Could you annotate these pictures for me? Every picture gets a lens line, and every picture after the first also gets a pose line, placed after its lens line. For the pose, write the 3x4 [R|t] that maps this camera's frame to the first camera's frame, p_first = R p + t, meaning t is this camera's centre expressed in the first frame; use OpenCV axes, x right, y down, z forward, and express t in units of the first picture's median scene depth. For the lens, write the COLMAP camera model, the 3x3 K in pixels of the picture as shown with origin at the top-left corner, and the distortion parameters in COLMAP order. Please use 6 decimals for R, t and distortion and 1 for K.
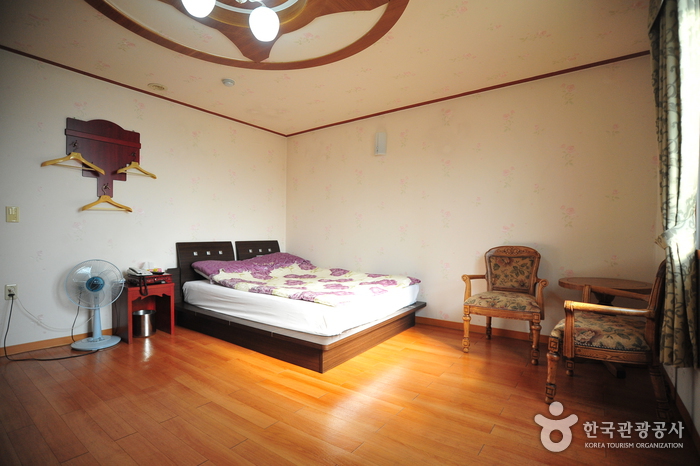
lens RADIAL K [[350.4, 0, 353.2], [0, 350.4, 236.4], [0, 0, 1]] dist [-0.060826, 0.000723]
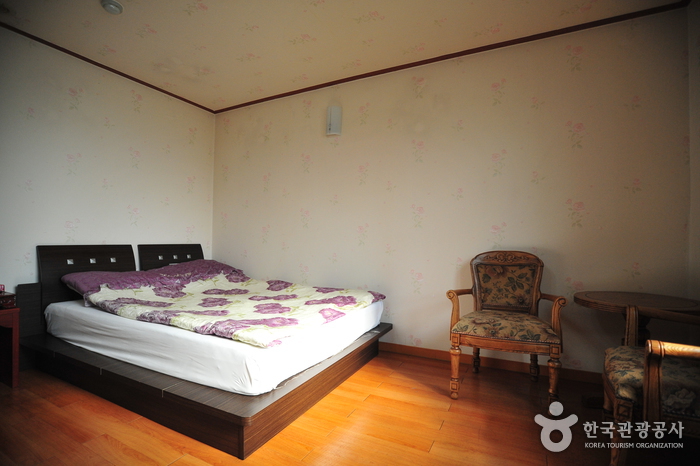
lens RADIAL K [[350.4, 0, 353.2], [0, 350.4, 236.4], [0, 0, 1]] dist [-0.060826, 0.000723]
pose [[0.988976, 0.005549, 0.147969, 0.008338], [-0.003250, 0.999870, -0.015776, 0.008079], [-0.148037, 0.015121, 0.988866, 0.269268]]
